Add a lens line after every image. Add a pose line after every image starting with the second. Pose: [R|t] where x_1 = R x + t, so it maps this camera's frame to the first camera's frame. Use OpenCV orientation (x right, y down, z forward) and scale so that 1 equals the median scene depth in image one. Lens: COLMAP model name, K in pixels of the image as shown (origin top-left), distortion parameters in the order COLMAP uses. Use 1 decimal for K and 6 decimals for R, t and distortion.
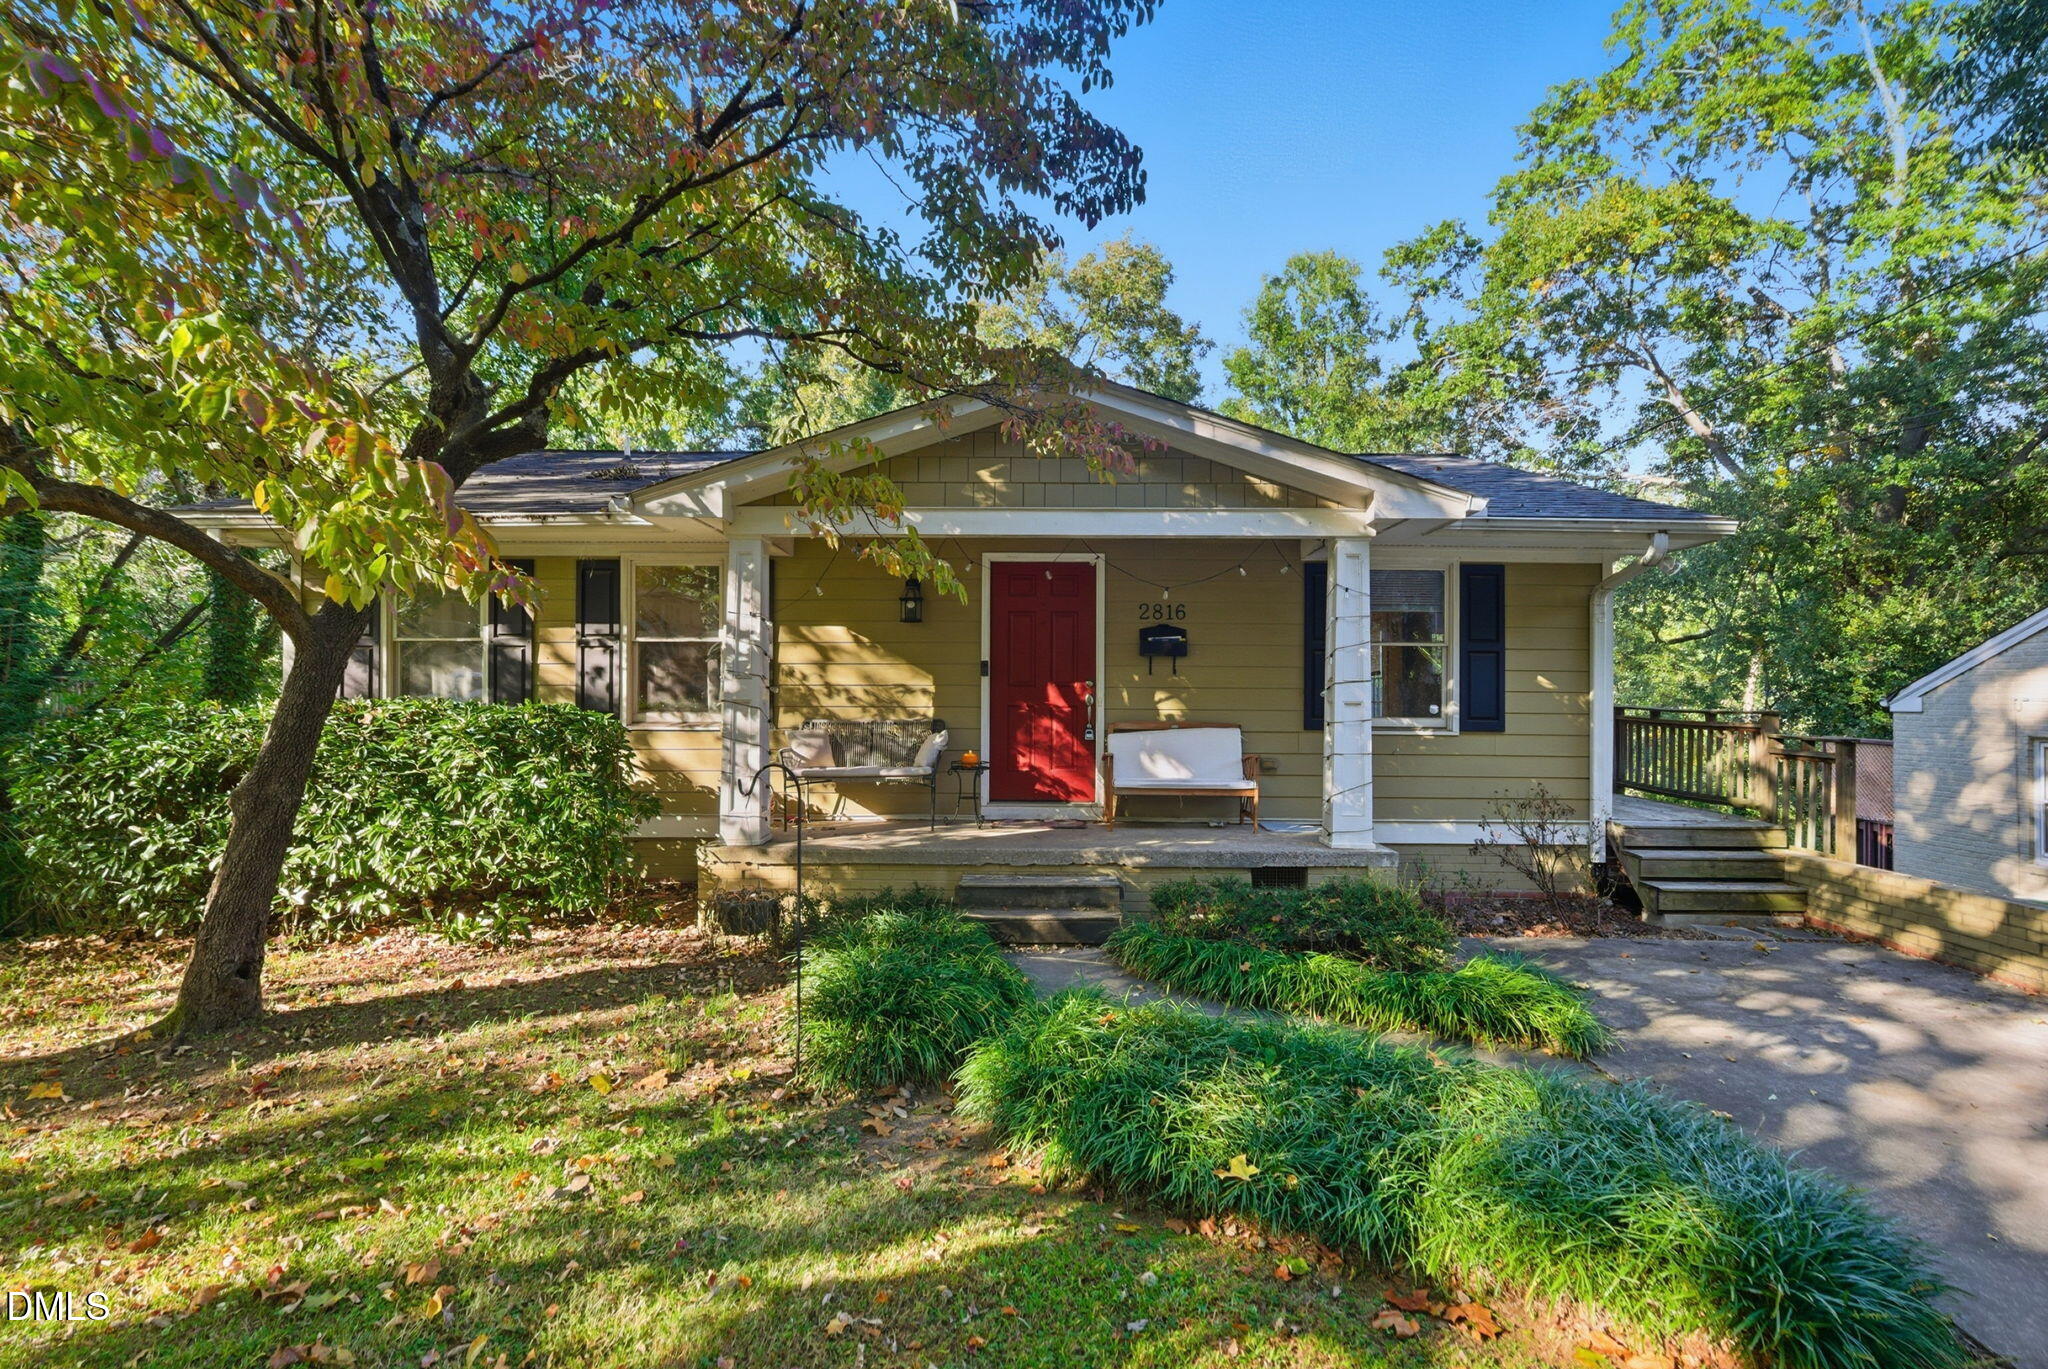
lens RADIAL K [[1017.2, 0, 1024.0], [0, 1017.2, 684.5], [0, 0, 1]] dist [0.003643, 0.000668]
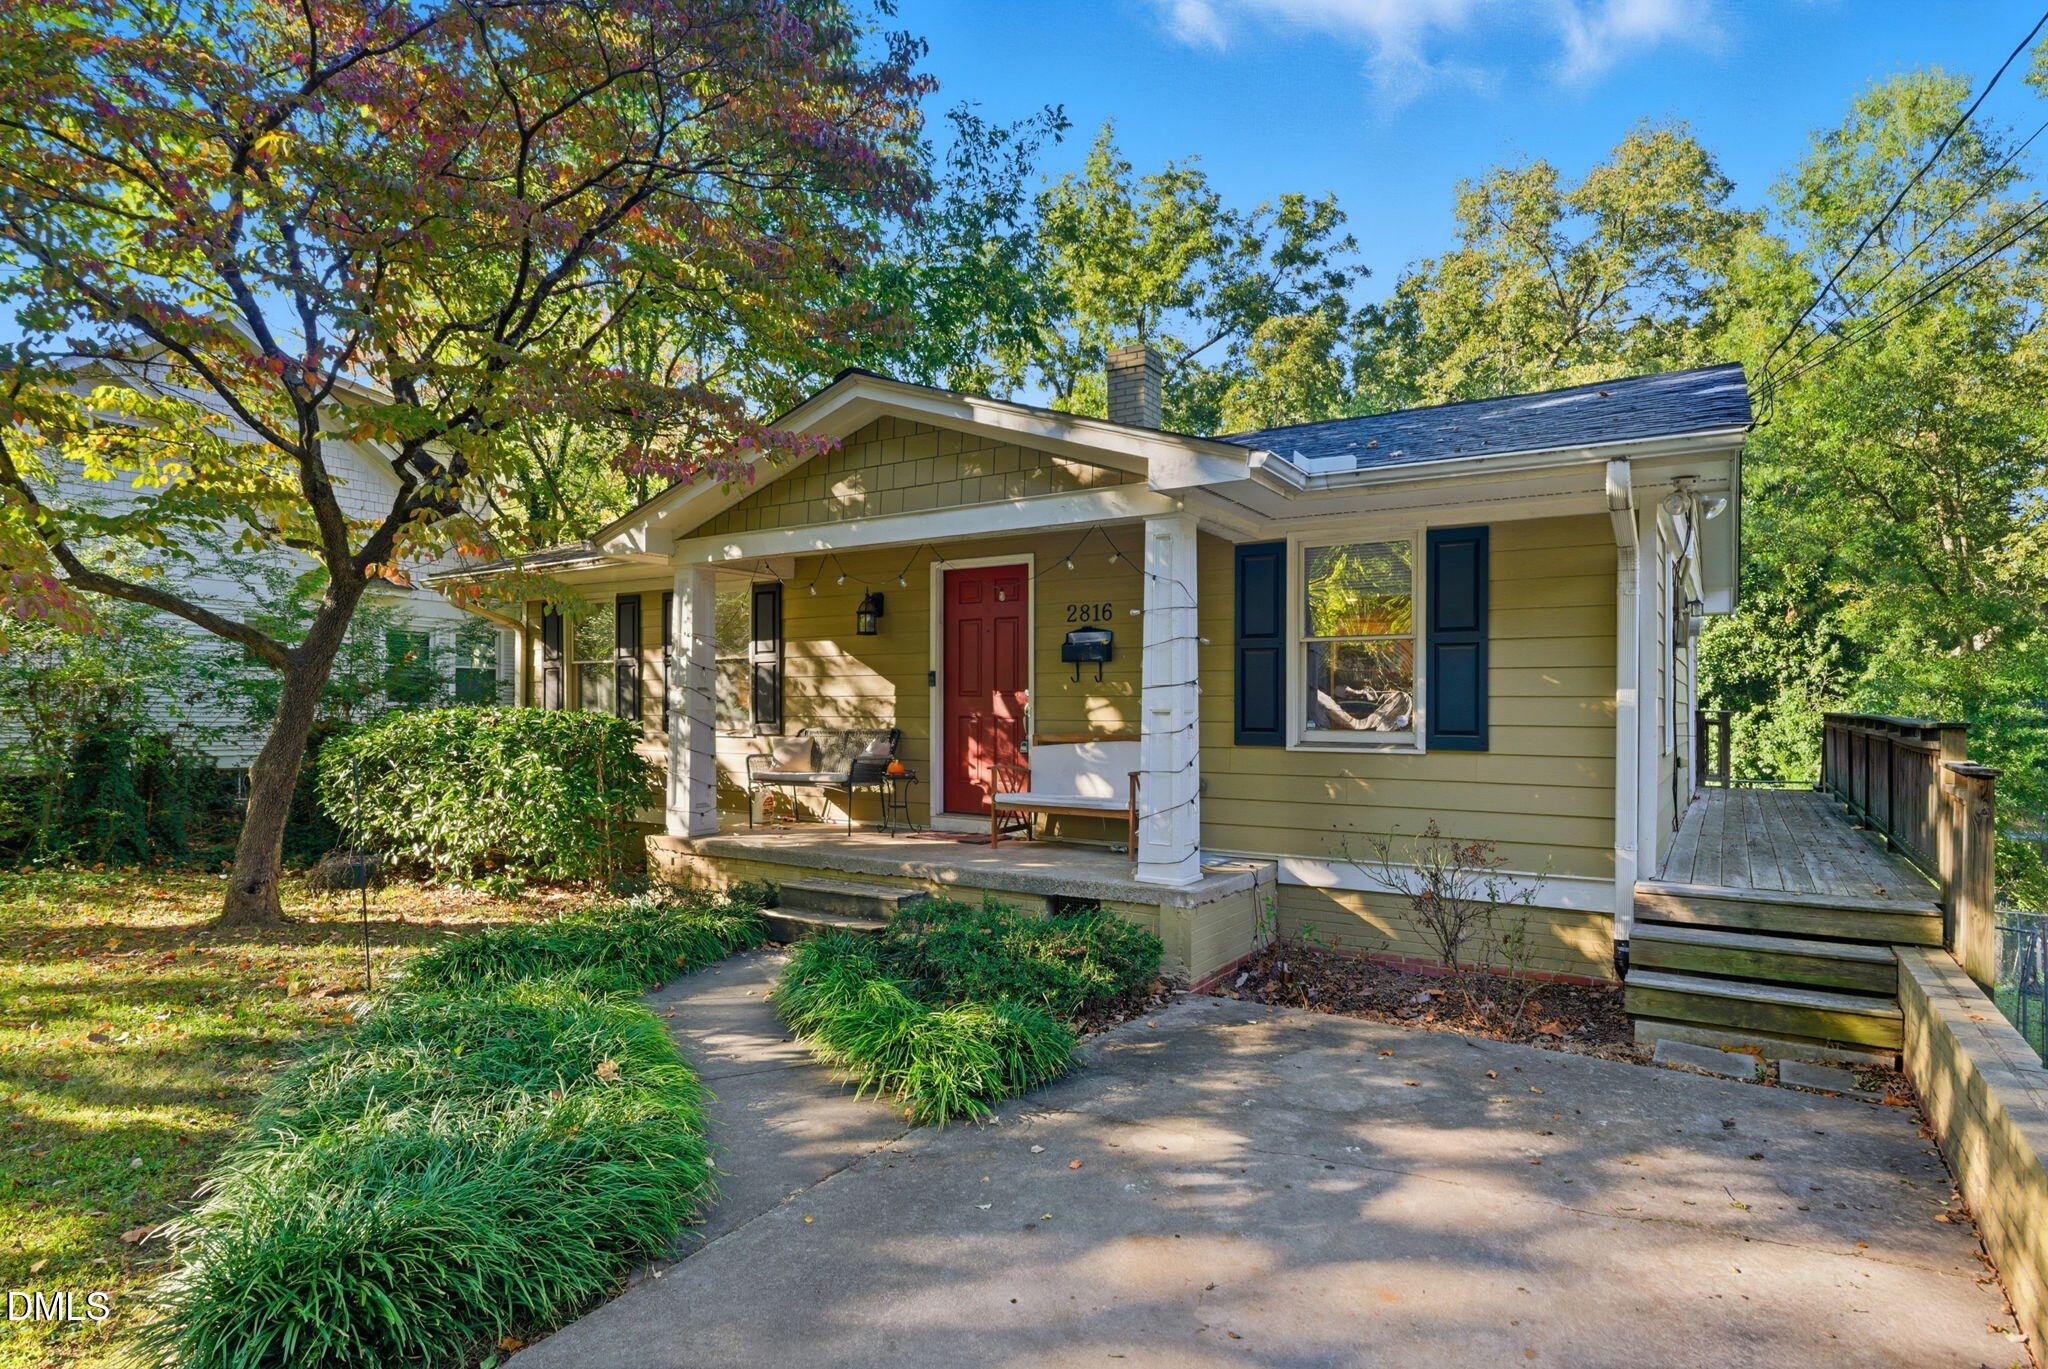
lens RADIAL K [[1072.4, 0, 1024.0], [0, 1072.4, 684.5], [0, 0, 1]] dist [0.006275, 0.000239]
pose [[0.847760, -0.014302, -0.530186, 0.598518], [0.005431, 0.999818, -0.018287, 0.010523], [0.530351, 0.012623, 0.847684, 0.157676]]
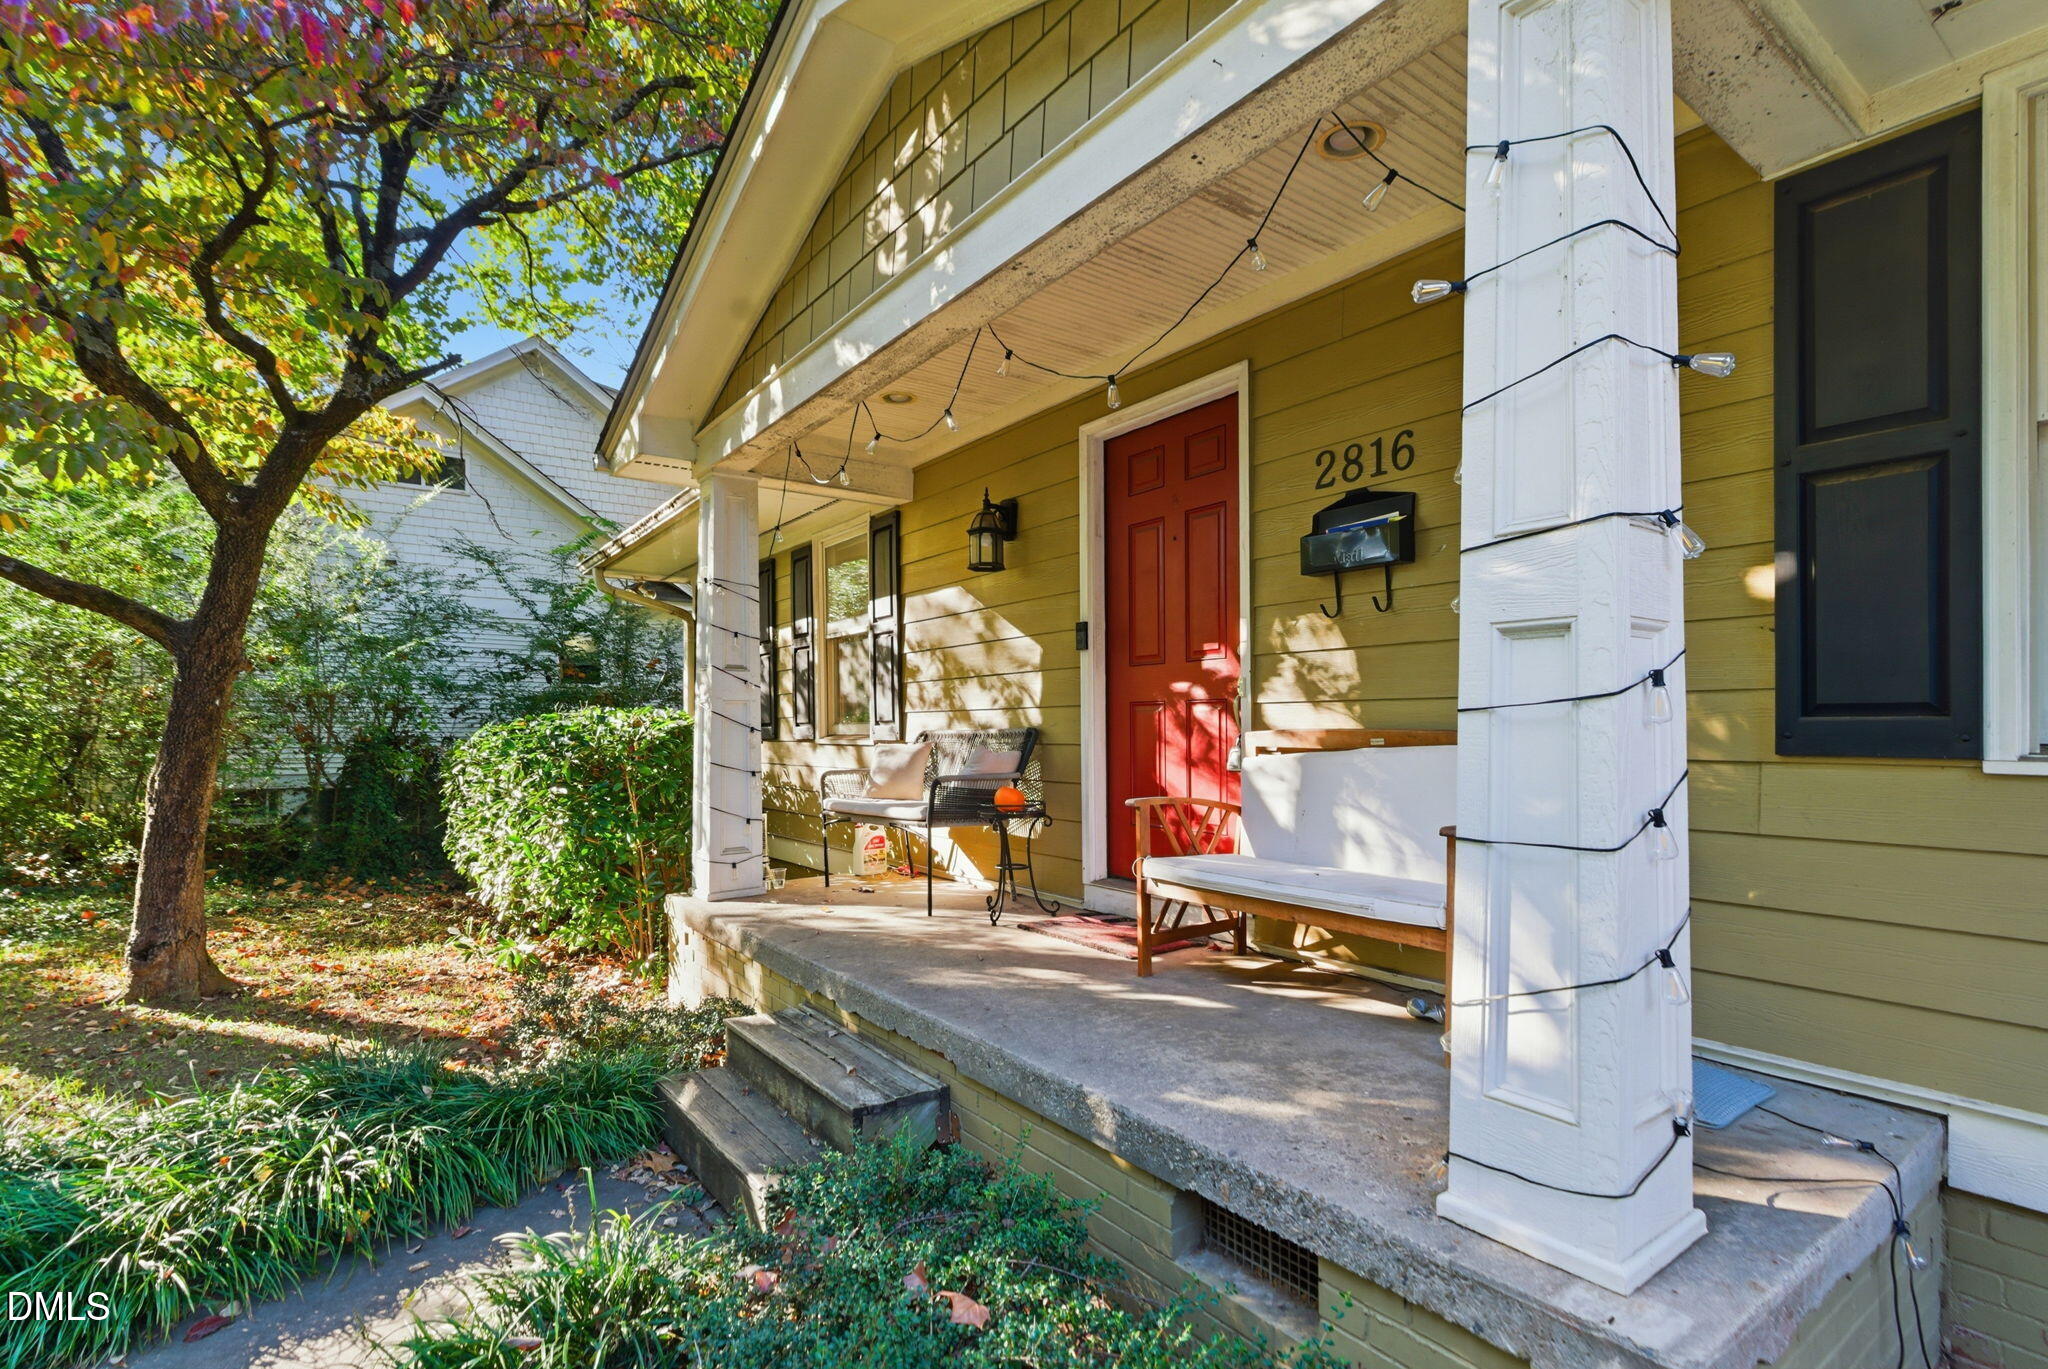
lens RADIAL K [[972.5, 0, 1051.0], [0, 972.5, 714.7], [0, 0, 1]] dist [-0.001870, -0.000234]
pose [[0.613119, -0.018573, -0.789772, 0.366519], [0.008364, 0.999820, -0.017019, 0.036511], [0.789946, 0.003829, 0.613164, 0.669407]]
